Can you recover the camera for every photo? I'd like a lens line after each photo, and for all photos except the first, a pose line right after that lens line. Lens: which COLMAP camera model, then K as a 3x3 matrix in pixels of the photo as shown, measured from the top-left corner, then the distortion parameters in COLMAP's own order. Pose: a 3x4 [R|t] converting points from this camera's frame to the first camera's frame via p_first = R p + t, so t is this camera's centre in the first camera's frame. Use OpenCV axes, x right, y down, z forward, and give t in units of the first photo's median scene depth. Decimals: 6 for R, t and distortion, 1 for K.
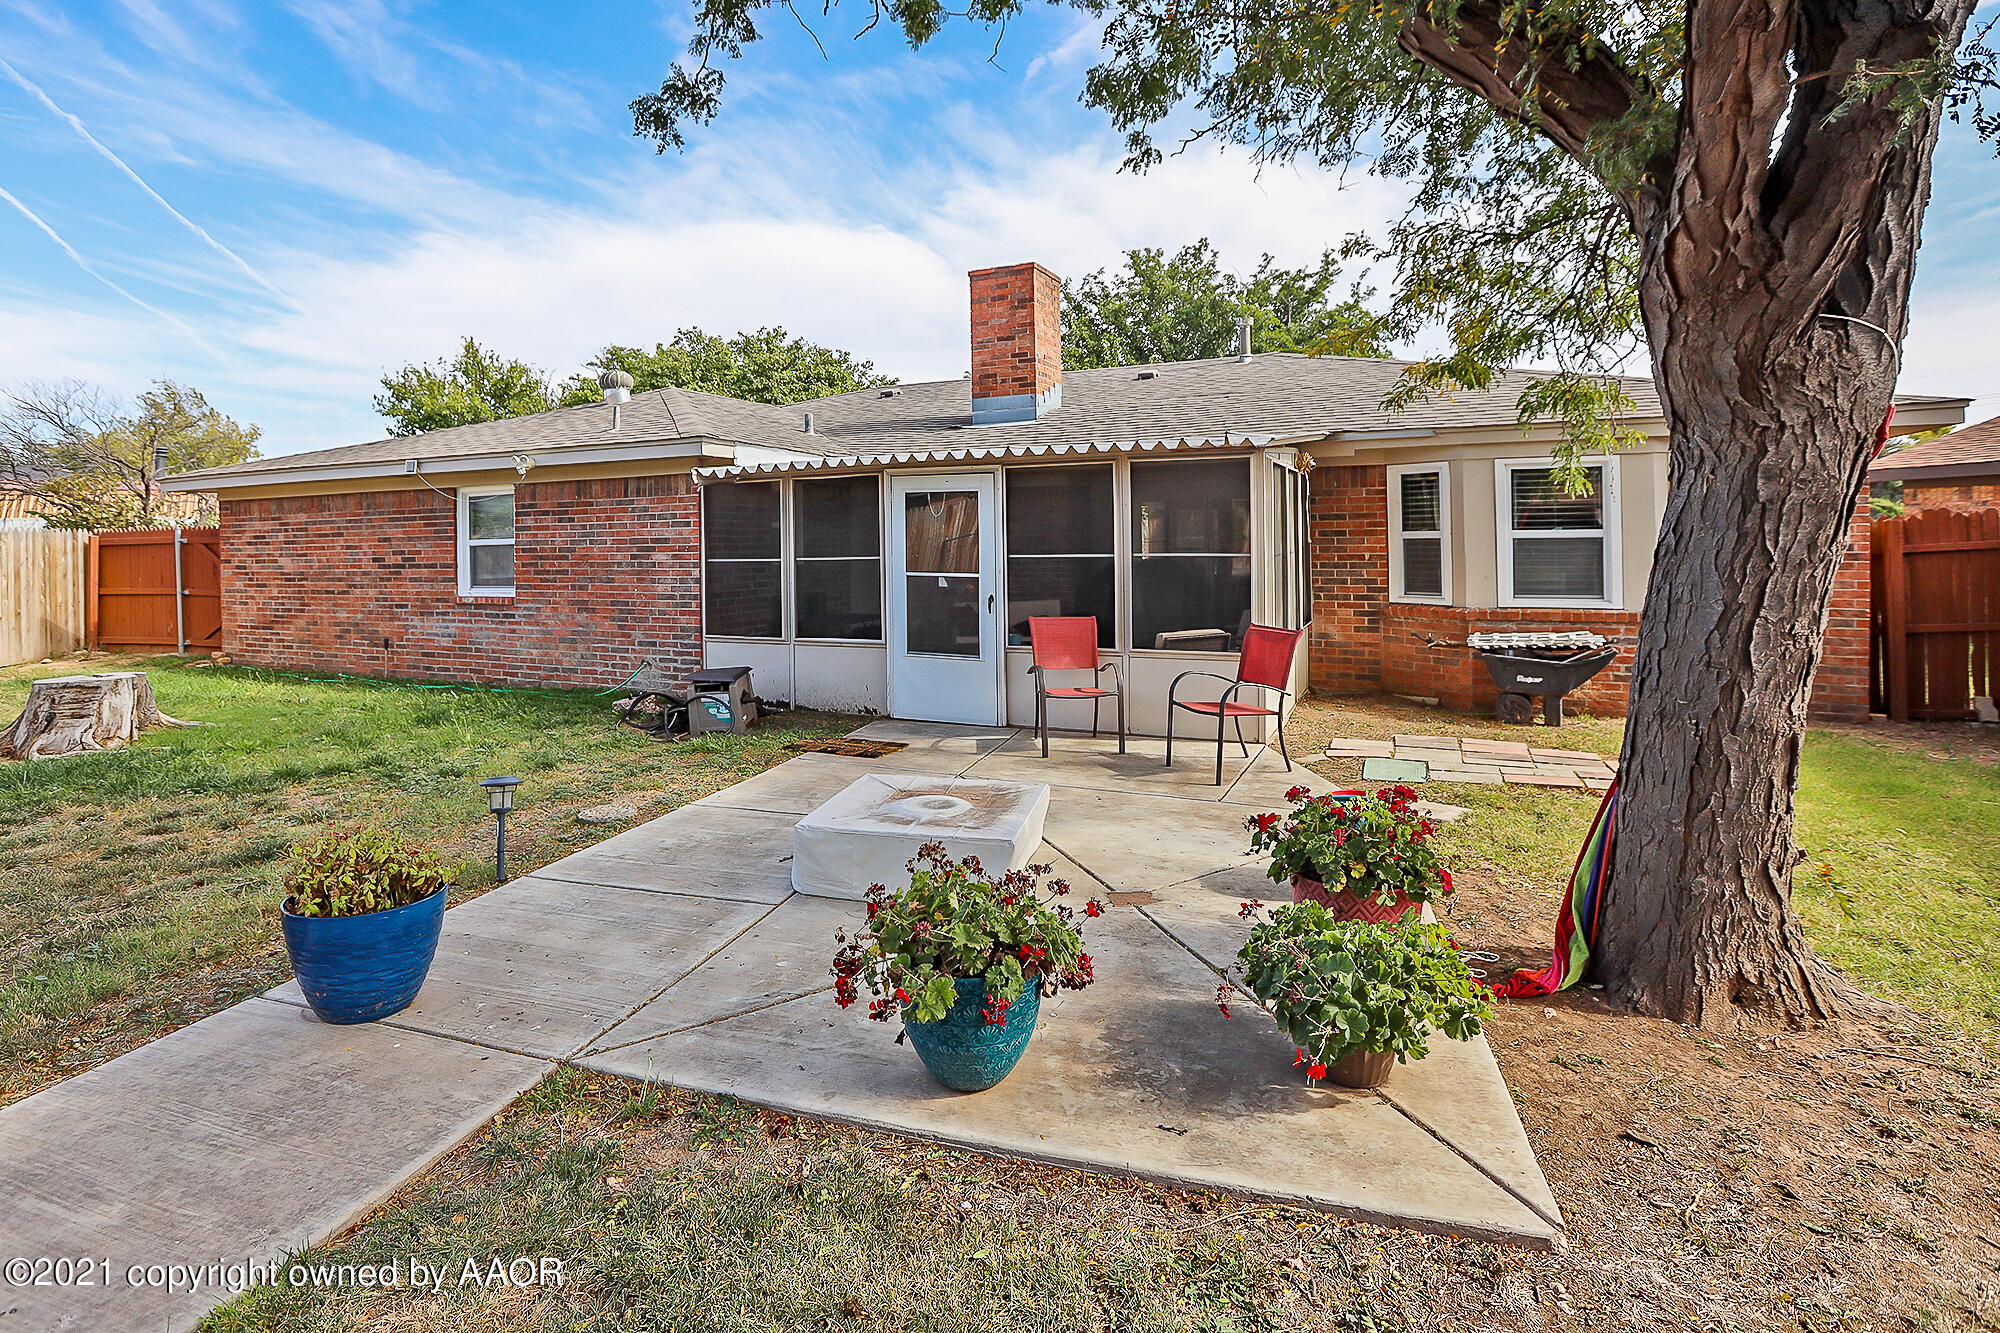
lens RADIAL K [[1009.6, 0, 904.0], [0, 1009.6, 554.1], [0, 0, 1]] dist [-0.053755, 0.020642]
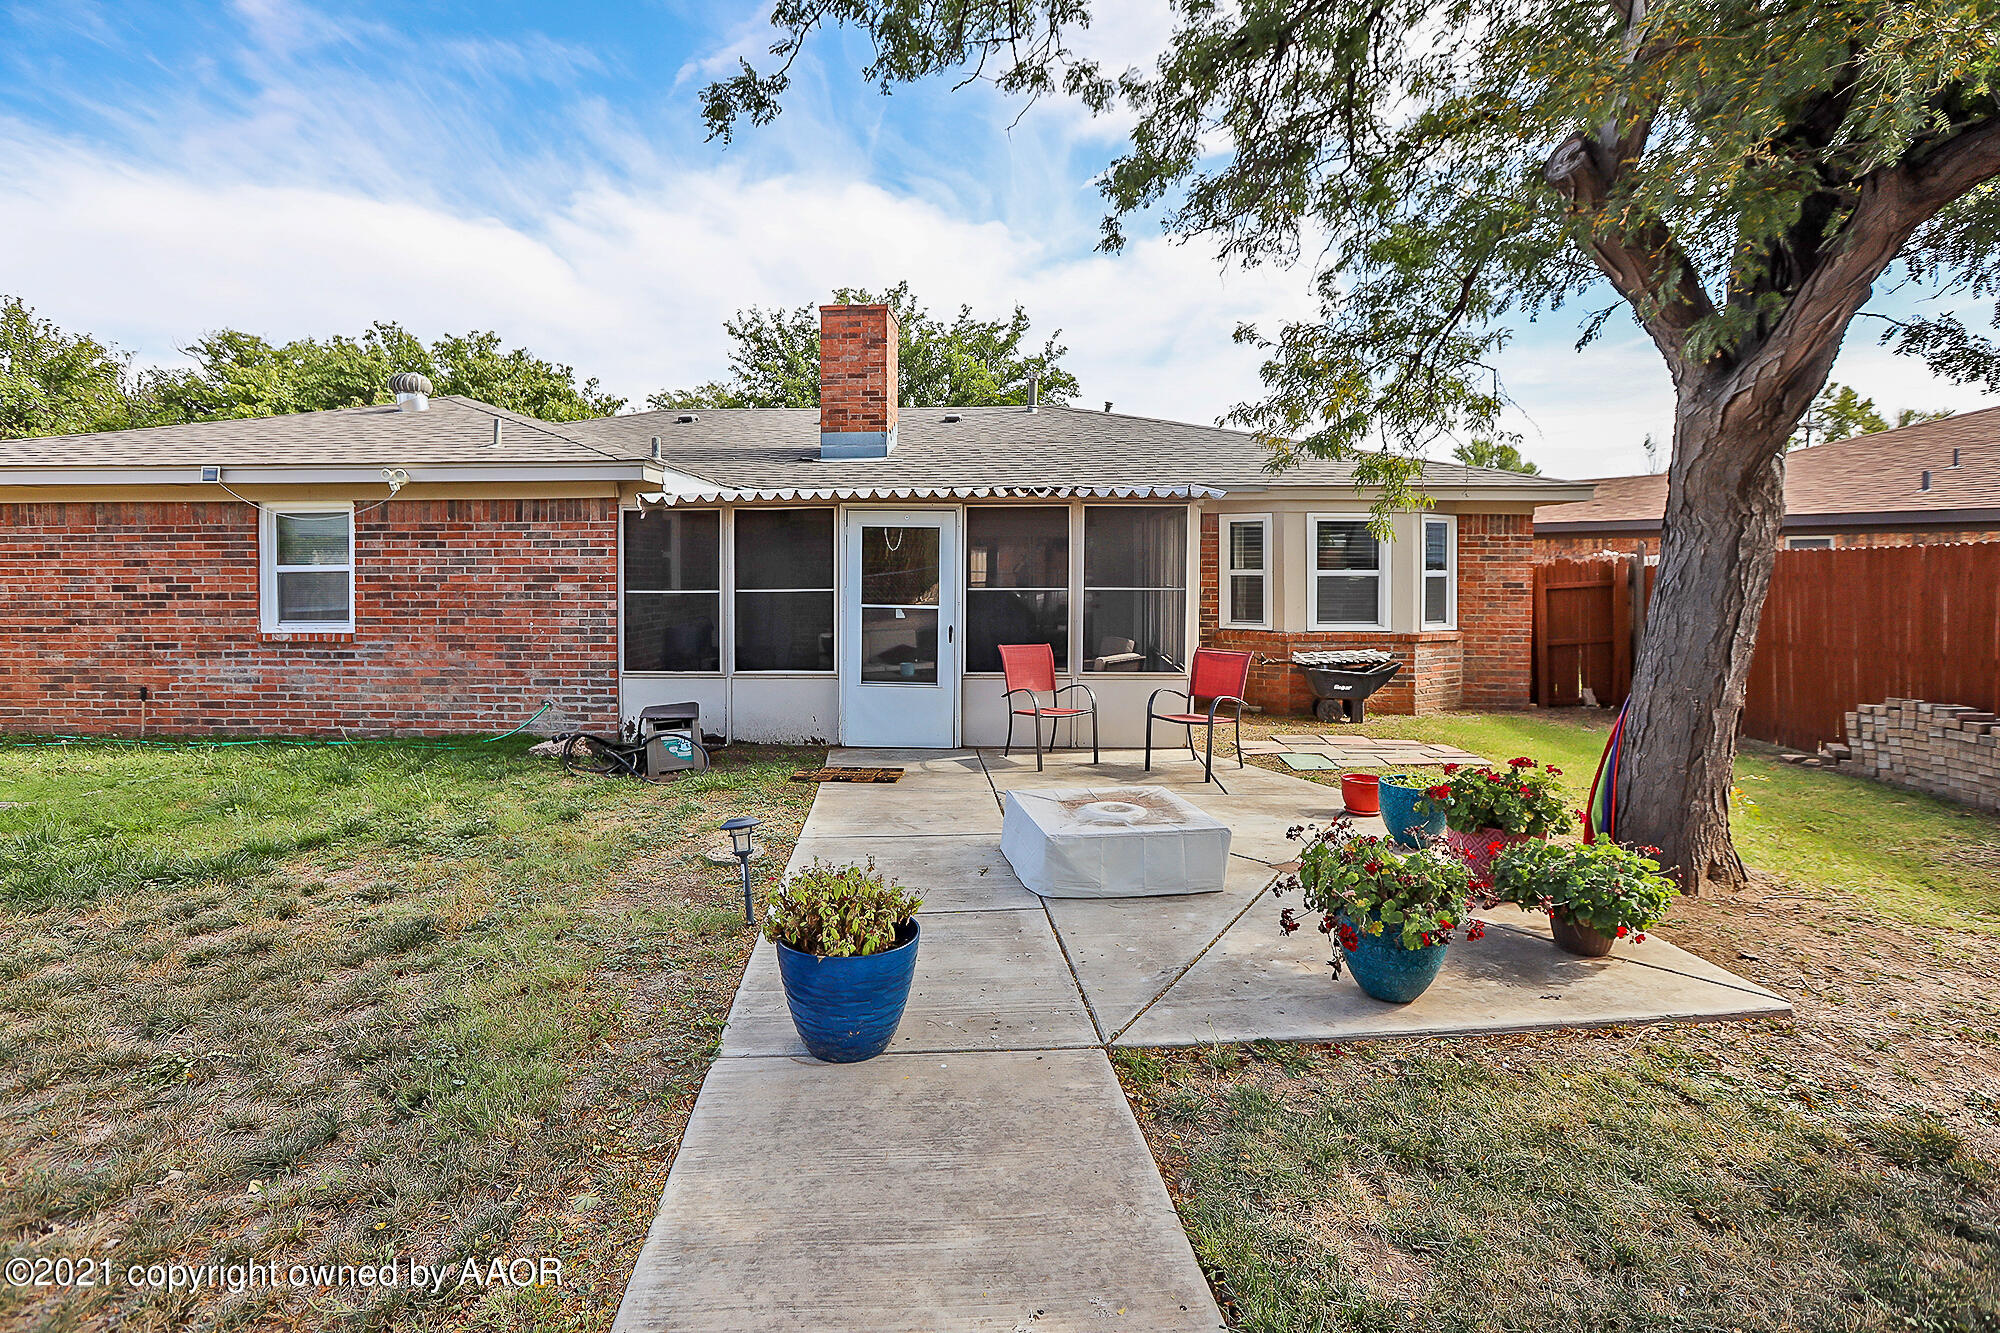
lens RADIAL K [[1010.0, 0, 987.0], [0, 1010.0, 587.1], [0, 0, 1]] dist [-0.052258, 0.019556]
pose [[0.913842, 0.005288, 0.406035, -0.278195], [-0.006636, 0.999976, 0.001912, -0.001913], [-0.406015, -0.004441, 0.913855, 0.008242]]
